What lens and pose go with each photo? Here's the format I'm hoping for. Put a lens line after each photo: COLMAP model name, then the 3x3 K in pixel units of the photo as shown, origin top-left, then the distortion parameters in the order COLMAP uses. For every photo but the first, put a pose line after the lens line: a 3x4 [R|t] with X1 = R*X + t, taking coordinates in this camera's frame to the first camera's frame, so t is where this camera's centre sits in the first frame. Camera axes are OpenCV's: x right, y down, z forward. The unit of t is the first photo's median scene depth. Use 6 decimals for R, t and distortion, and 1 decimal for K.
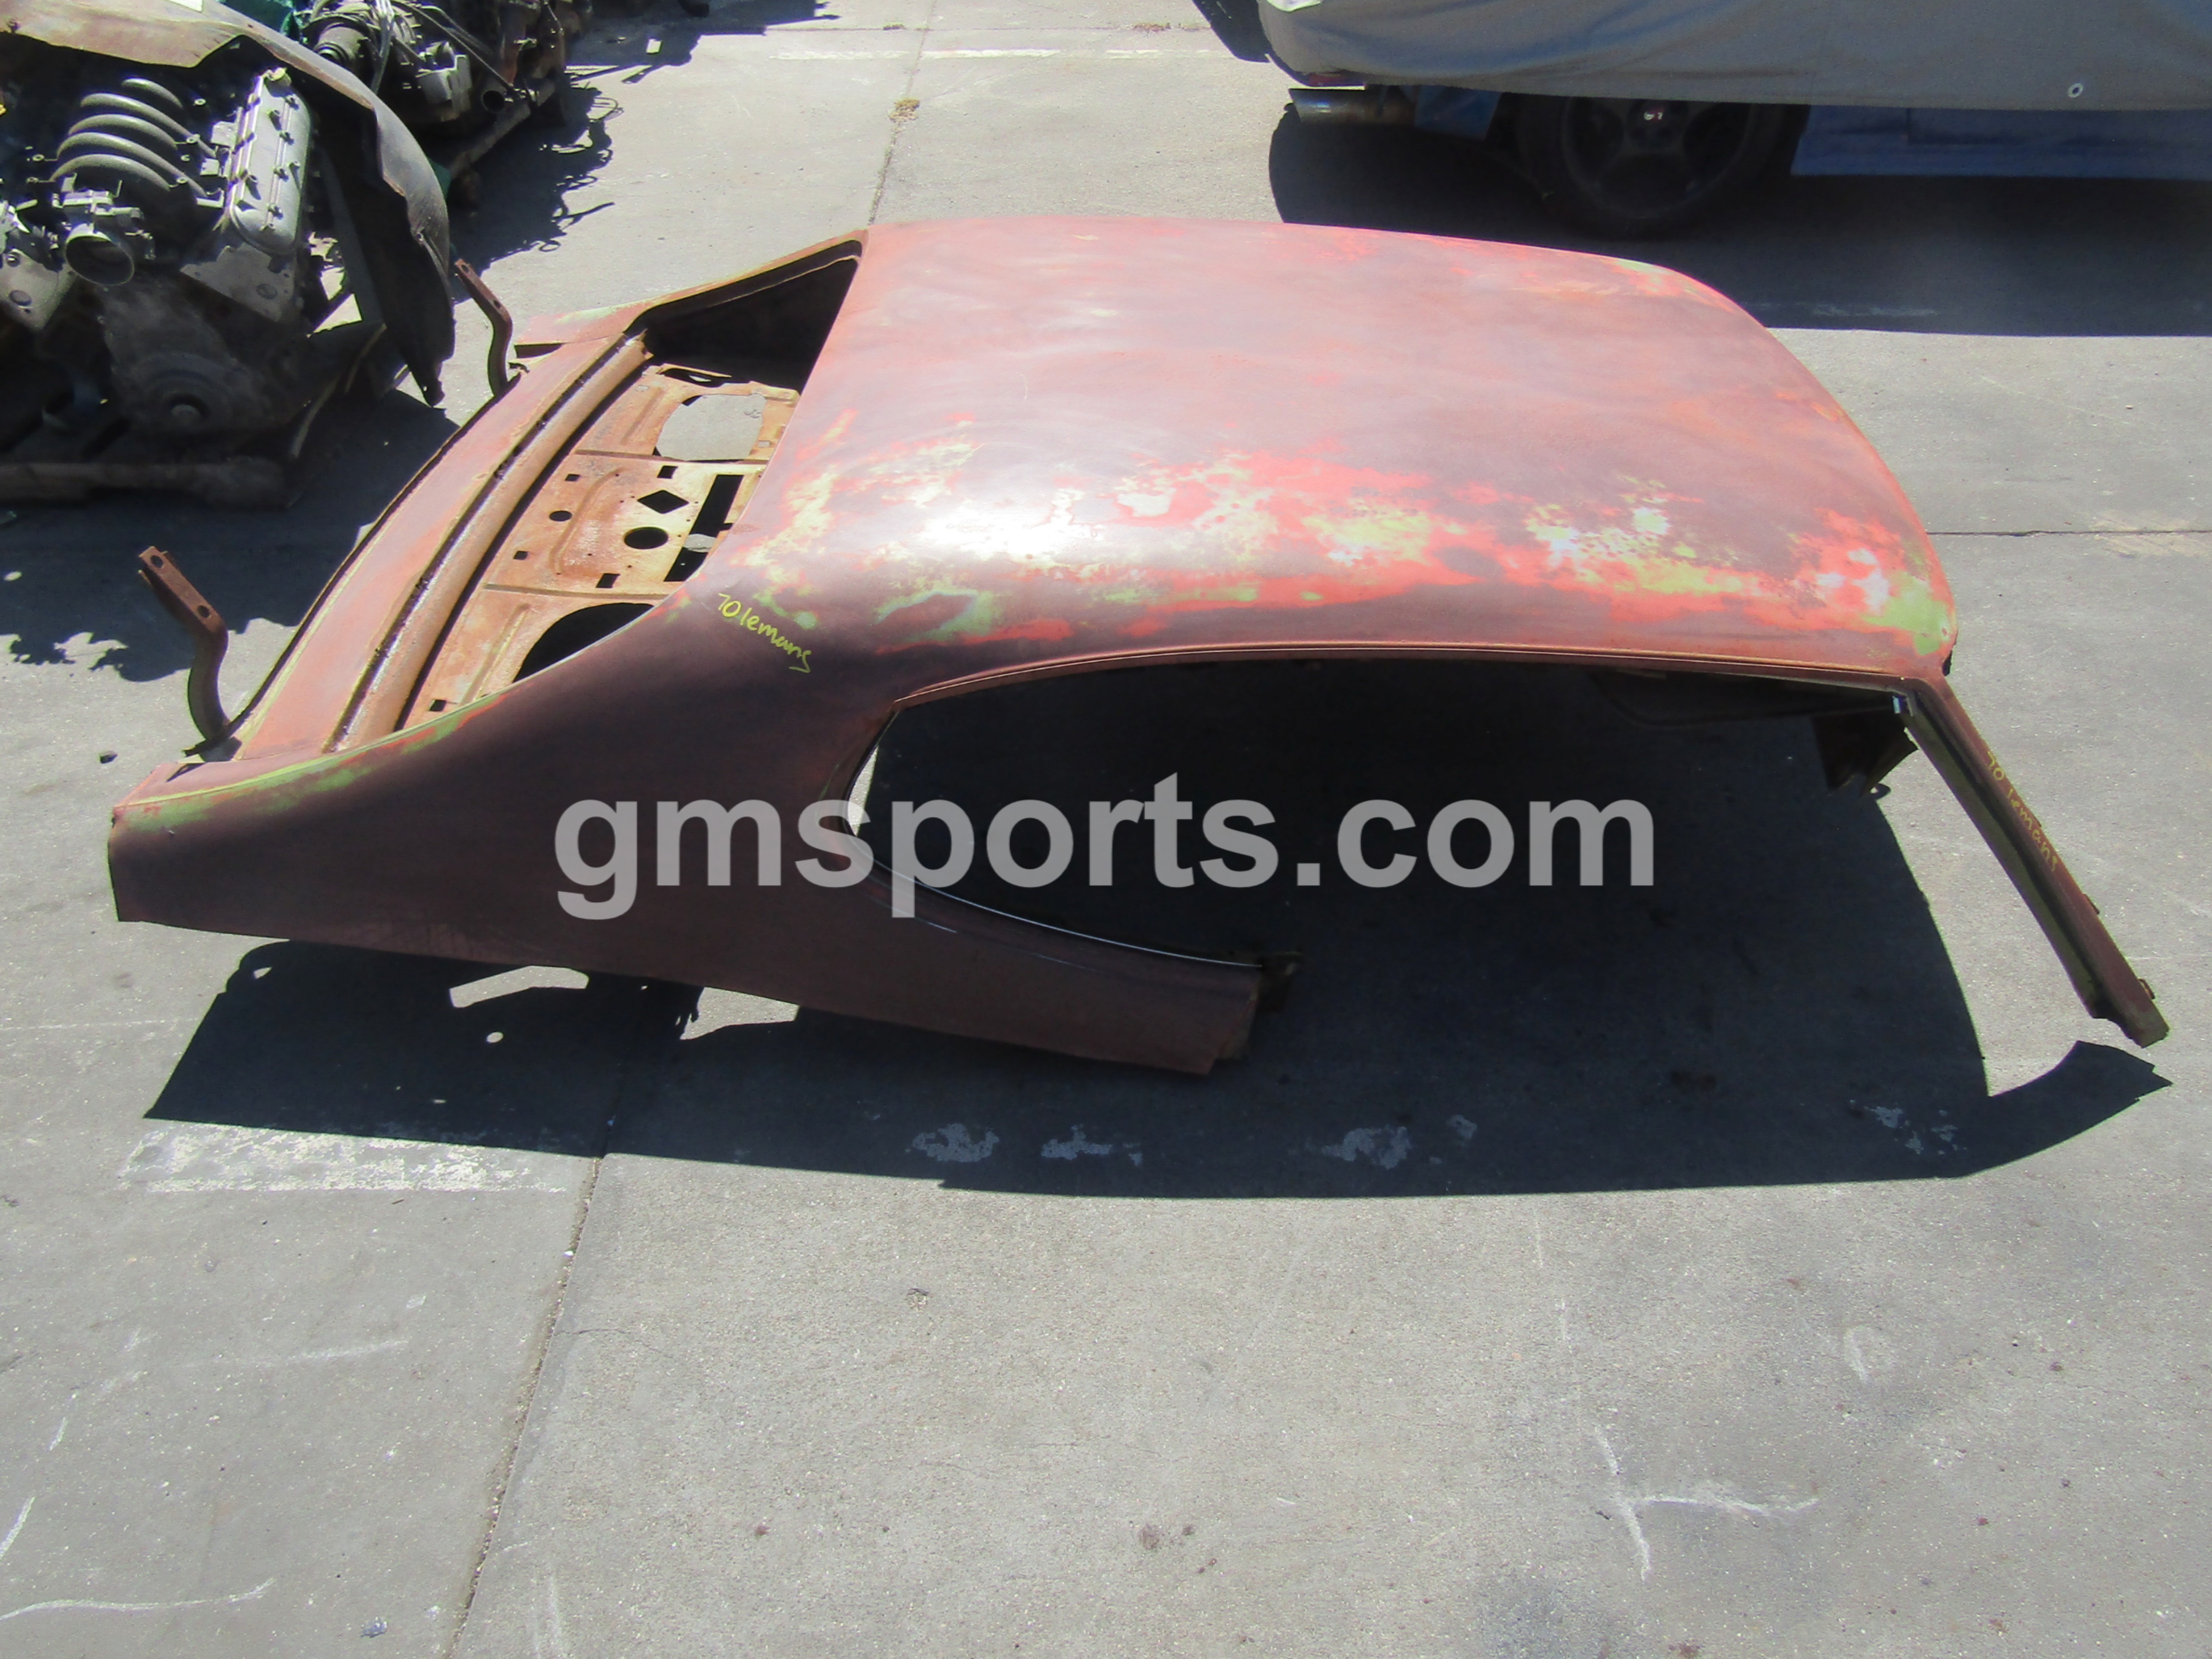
lens RADIAL K [[1569.3, 0, 1112.4], [0, 1569.3, 824.8], [0, 0, 1]] dist [-0.000080, -0.004722]
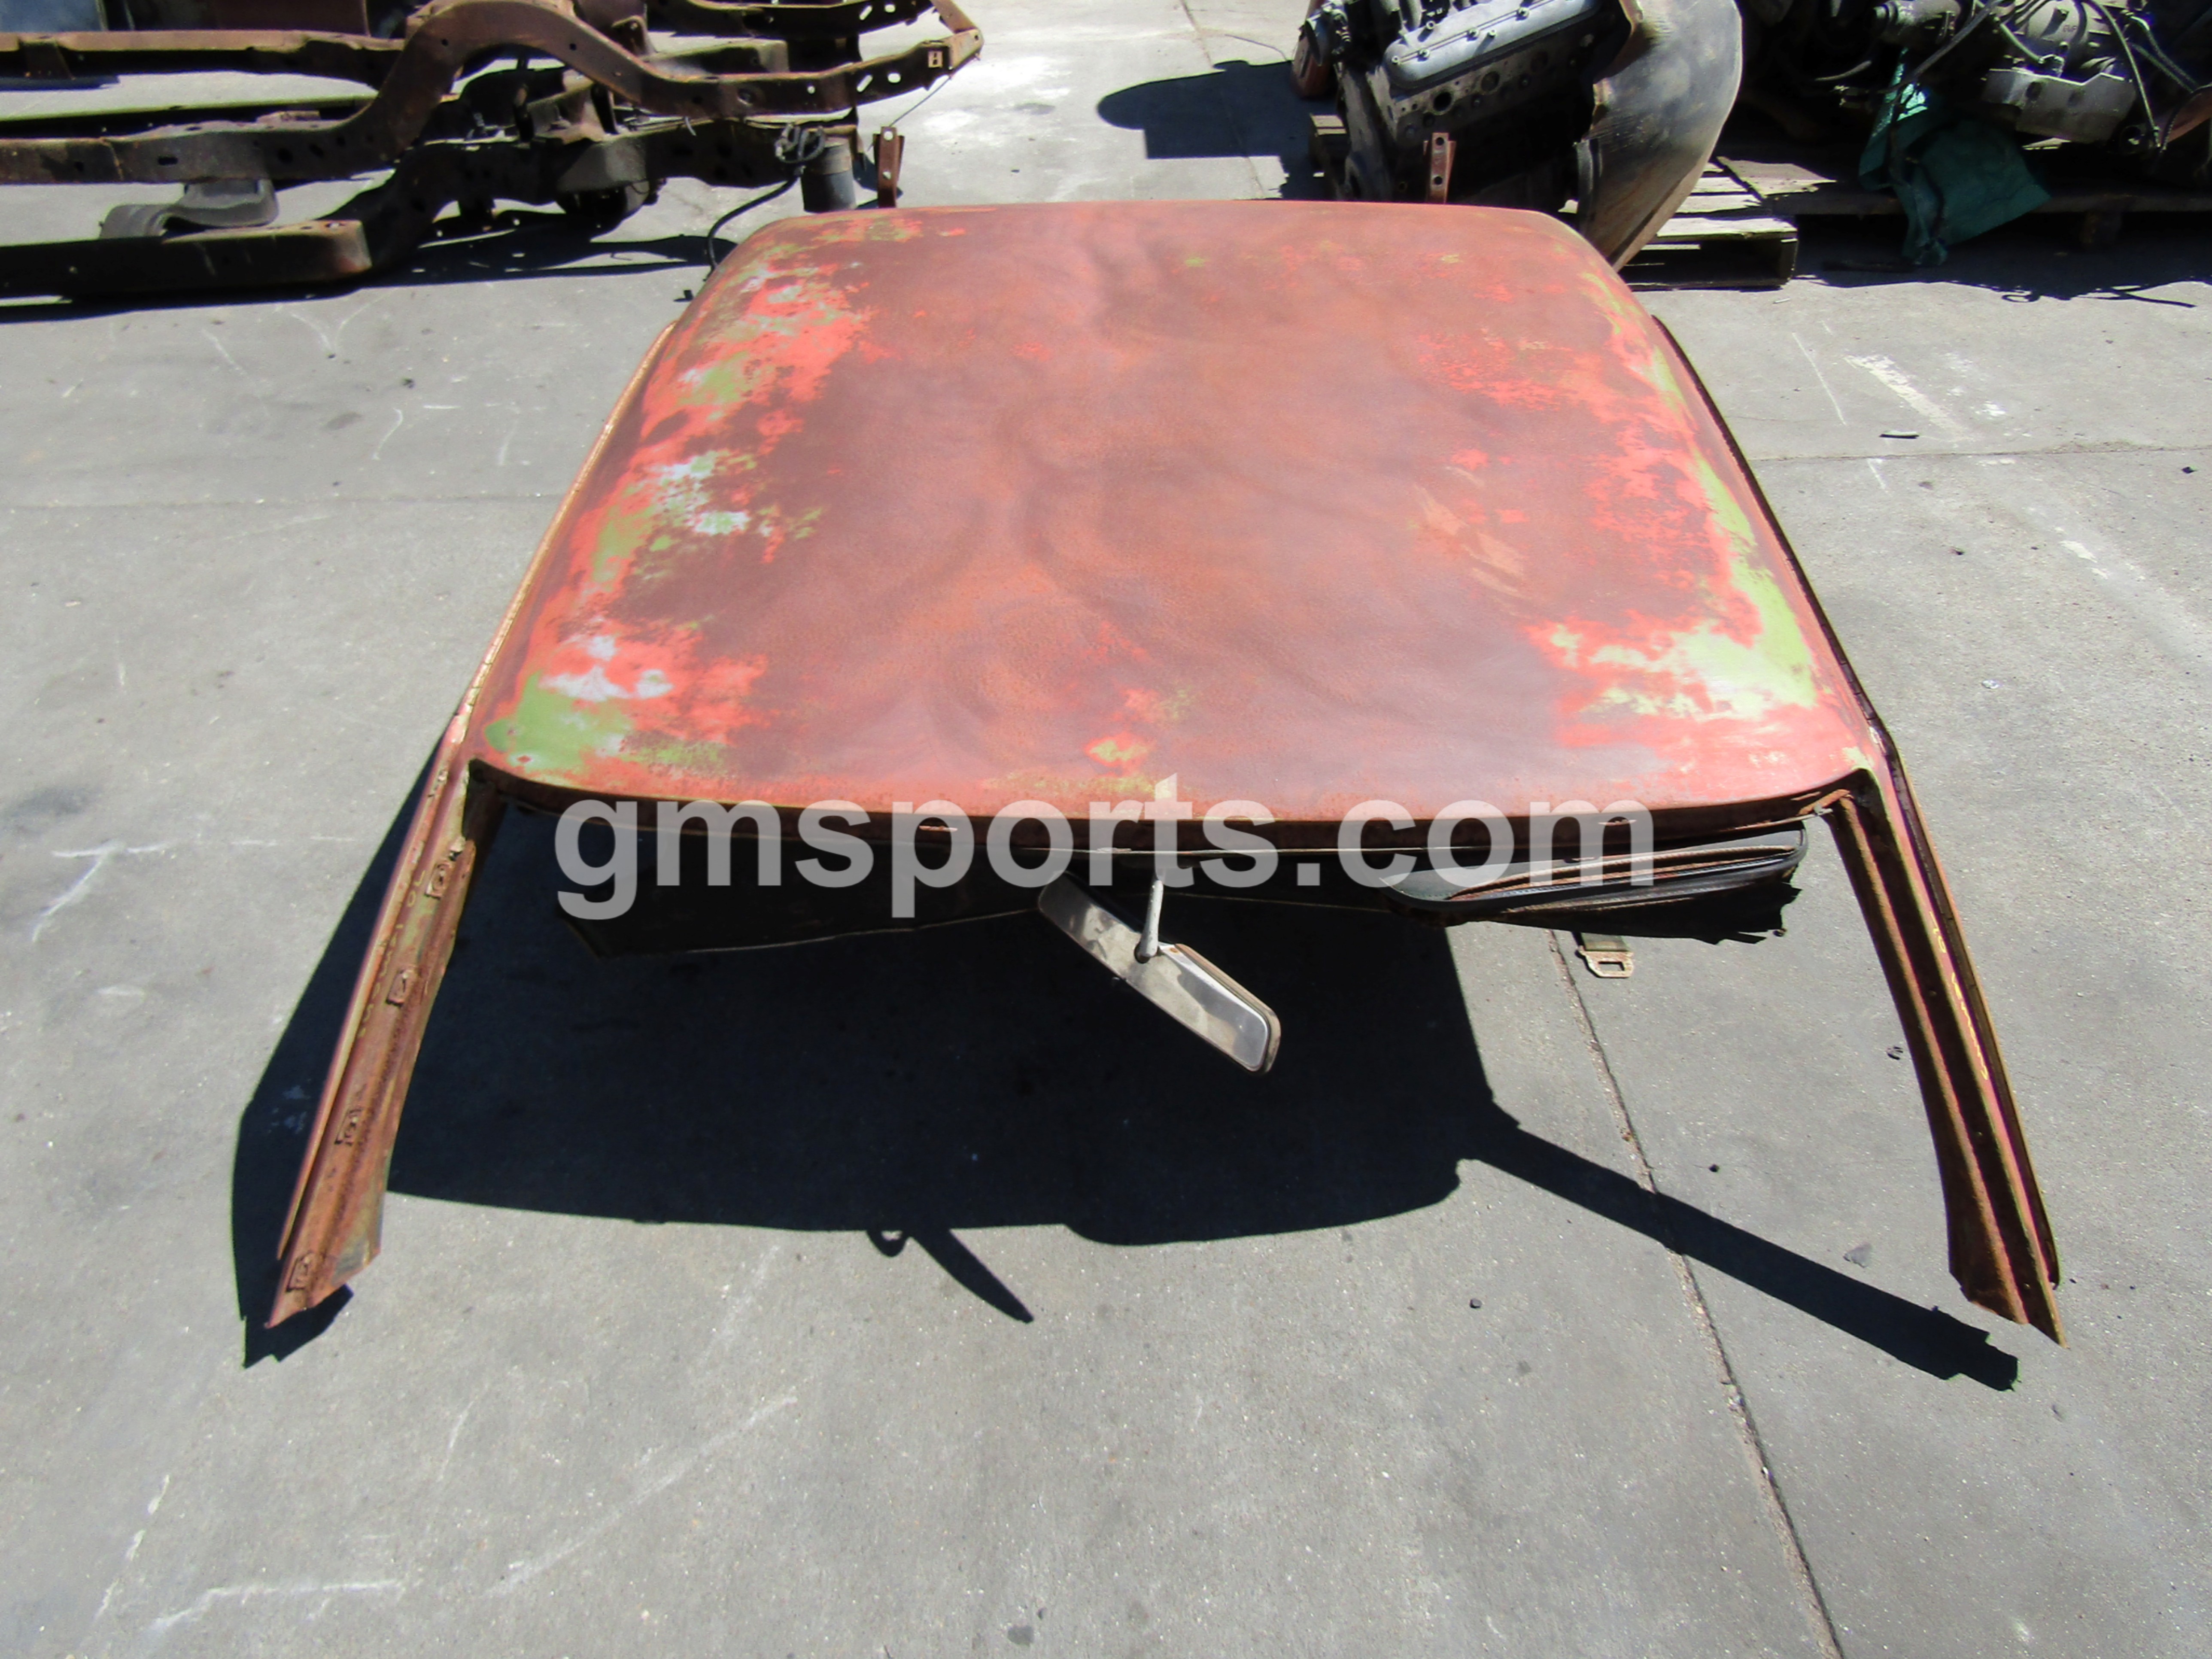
lens RADIAL K [[1569.3, 0, 1100.7], [0, 1569.3, 832.9], [0, 0, 1]] dist [-0.000080, -0.004722]
pose [[0.009519, 0.607405, -0.794336, 1.149659], [-0.616237, 0.629162, 0.473717, -0.632223], [0.787503, 0.484990, 0.380294, 0.925724]]
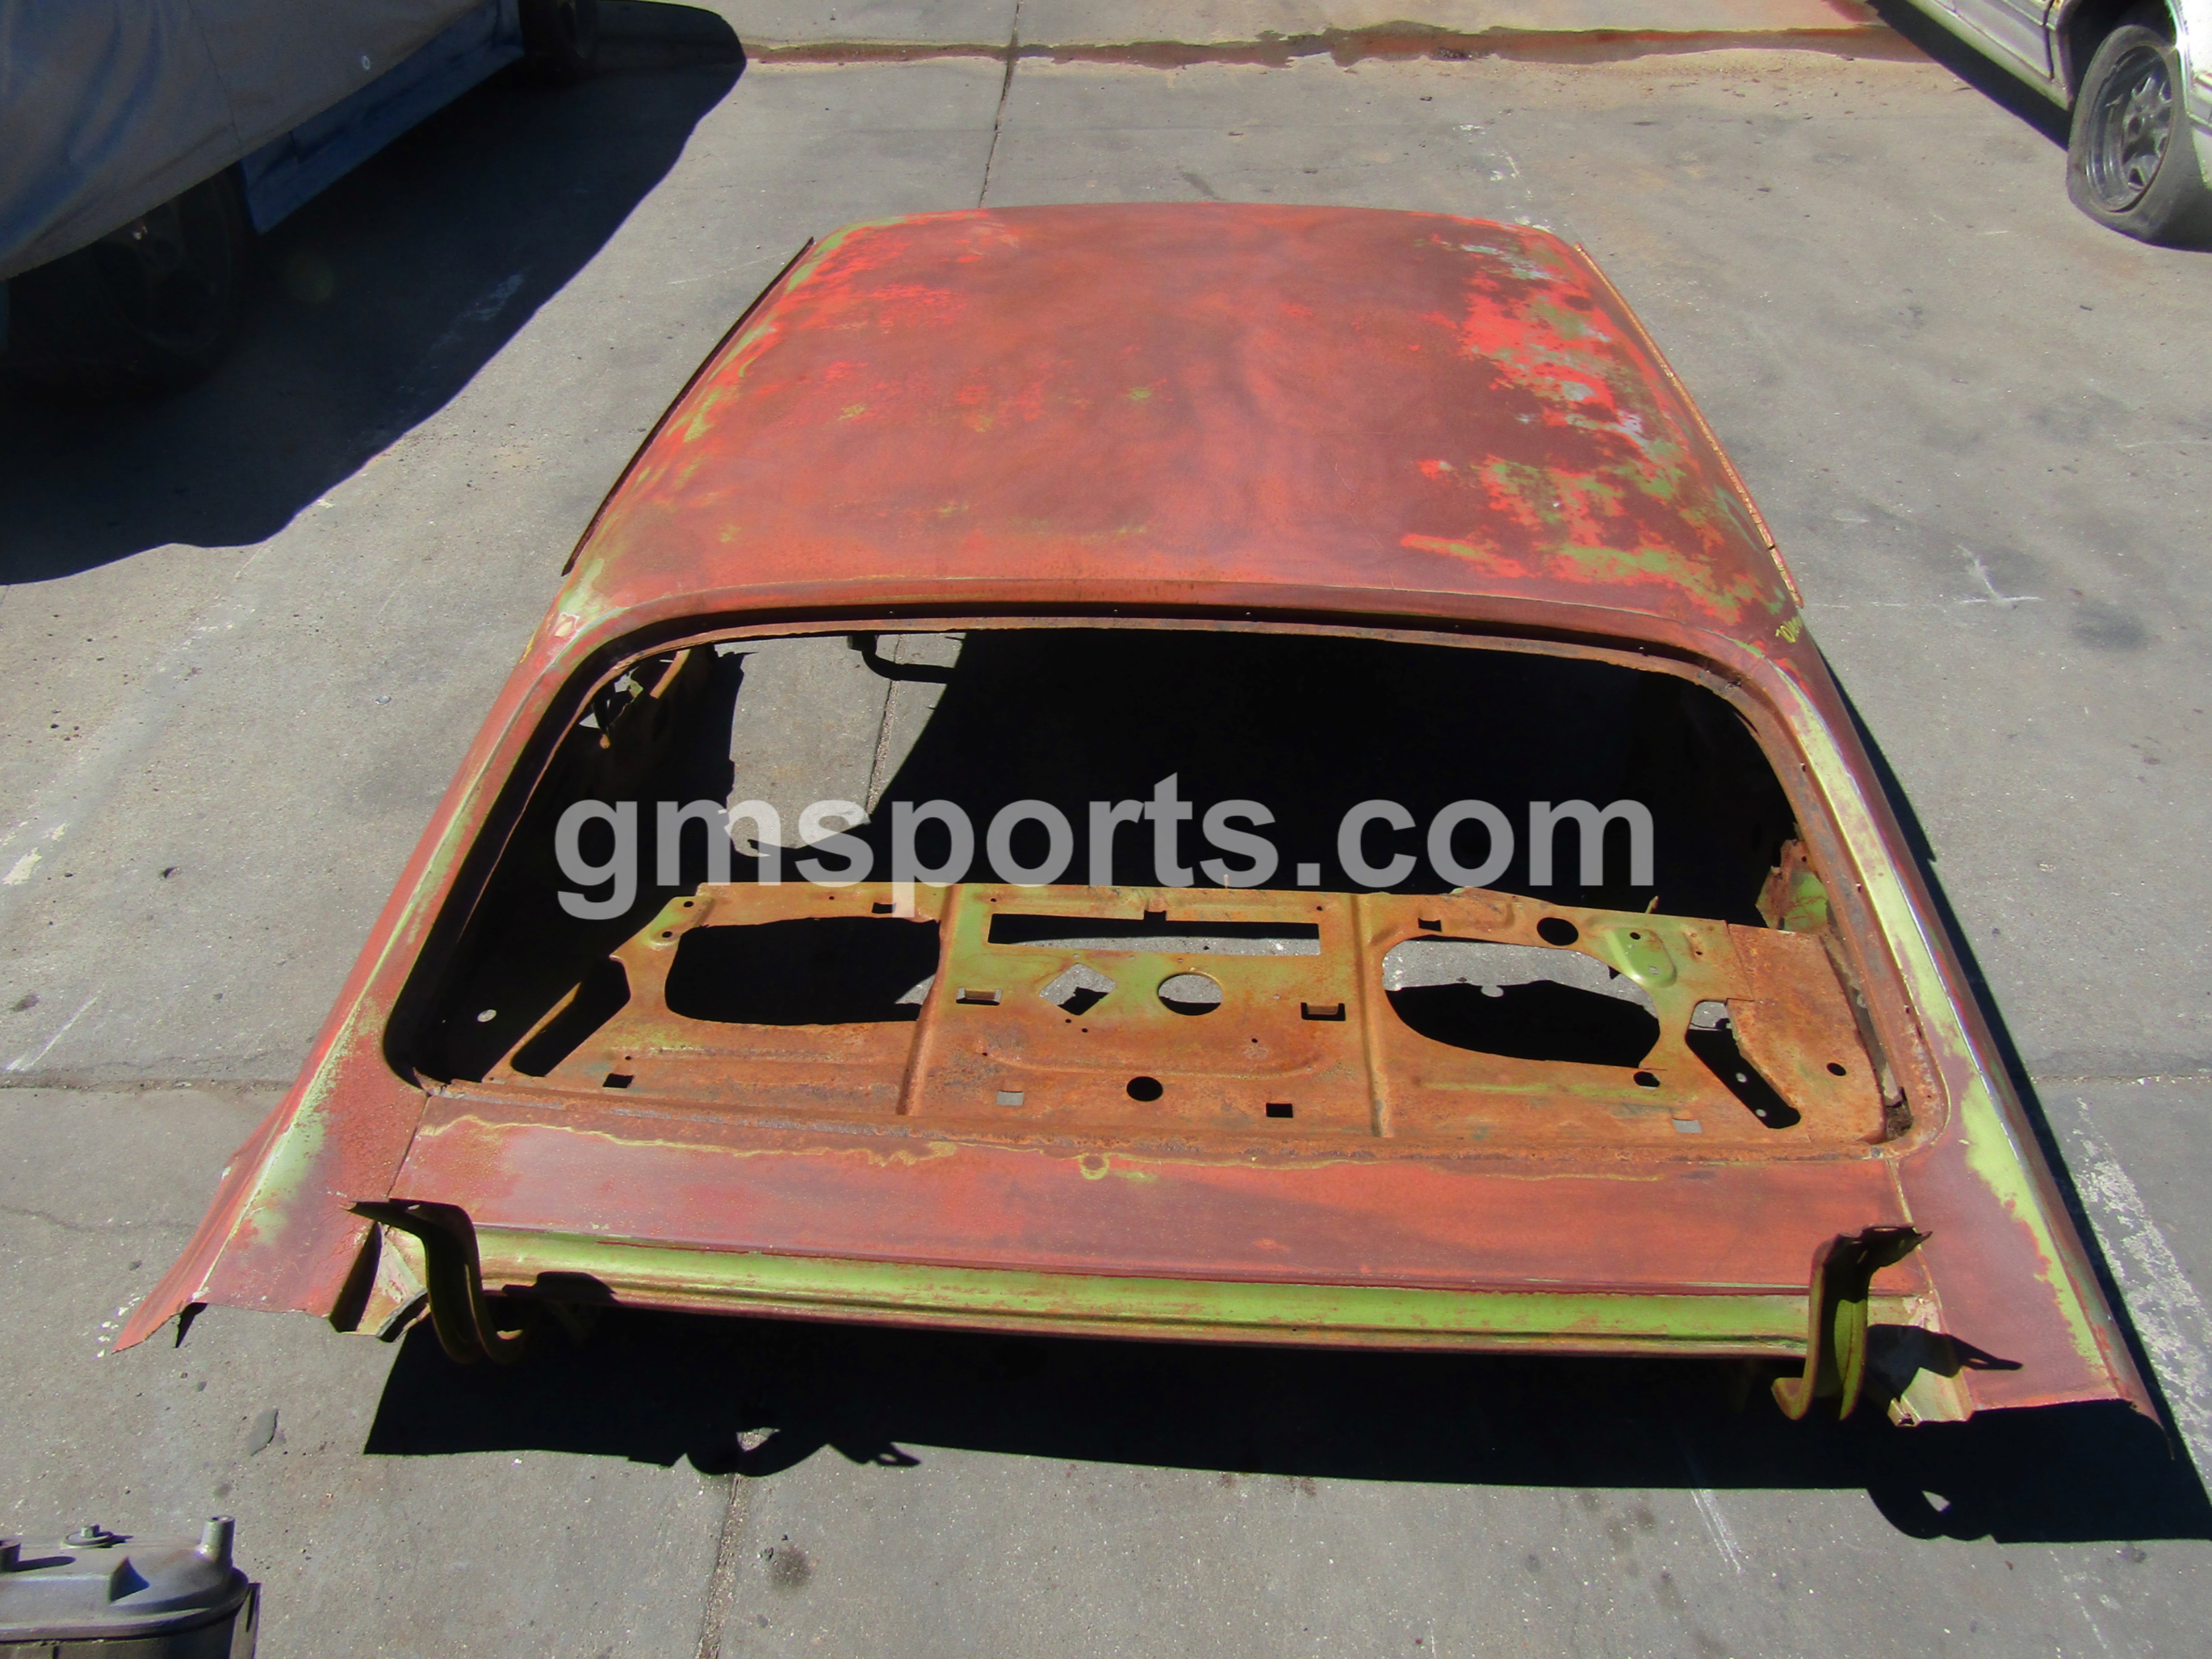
lens RADIAL K [[1569.3, 0, 1100.2], [0, 1569.3, 827.6], [0, 0, 1]] dist [-0.000080, -0.004722]
pose [[0.025334, -0.637552, 0.769991, -0.992219], [0.634834, 0.605255, 0.480263, -0.736819], [-0.772233, 0.476649, 0.420073, 0.931911]]
